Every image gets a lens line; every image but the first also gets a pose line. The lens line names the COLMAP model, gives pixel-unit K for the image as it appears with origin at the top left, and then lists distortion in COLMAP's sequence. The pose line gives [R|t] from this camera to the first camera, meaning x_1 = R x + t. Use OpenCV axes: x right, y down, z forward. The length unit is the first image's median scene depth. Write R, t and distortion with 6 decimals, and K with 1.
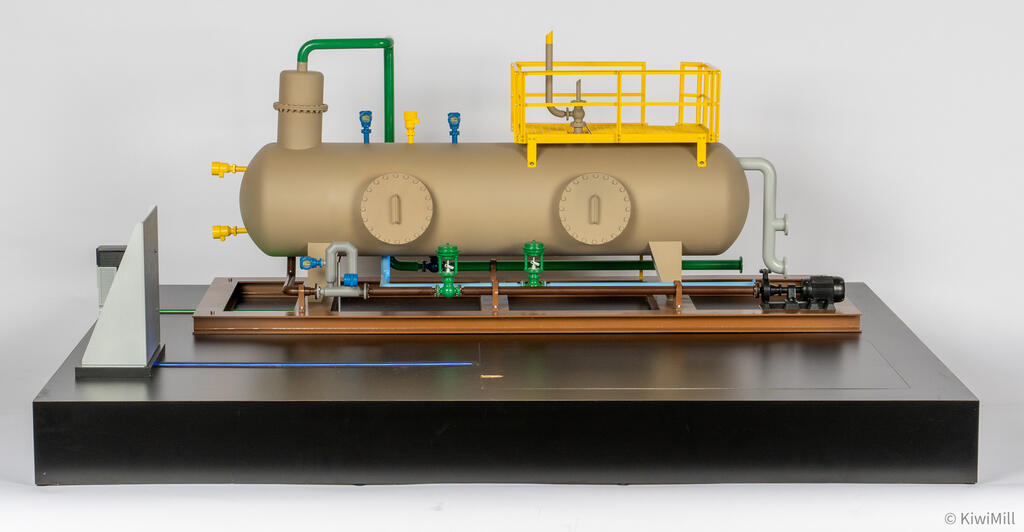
lens RADIAL K [[2571.0, 0, 485.4], [0, 2571.0, 268.2], [0, 0, 1]] dist [0.017857, -0.076499]
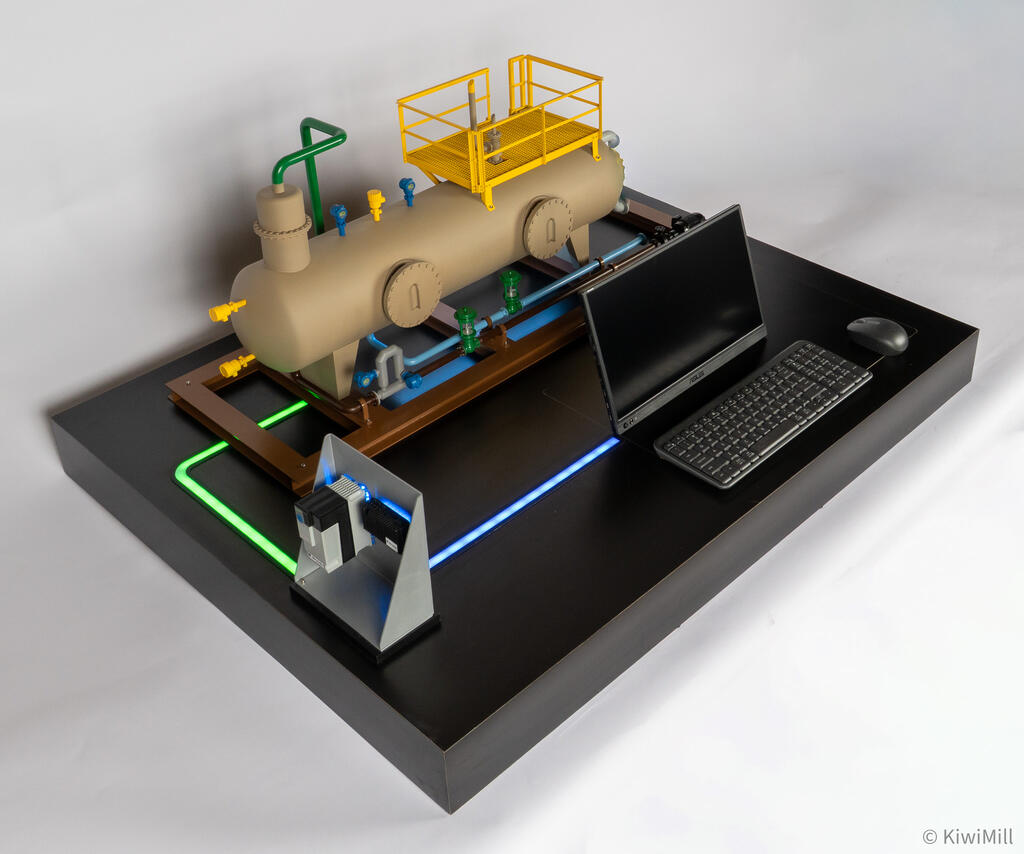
lens RADIAL K [[1291.9, 0, 582.4], [0, 1291.9, 281.6], [0, 0, 1]] dist [-0.001031, -0.012767]
pose [[0.698810, -0.367993, 0.613388, -0.301090], [0.124053, 0.906872, 0.402734, -0.226754], [-0.704468, -0.205342, 0.679382, 0.591997]]
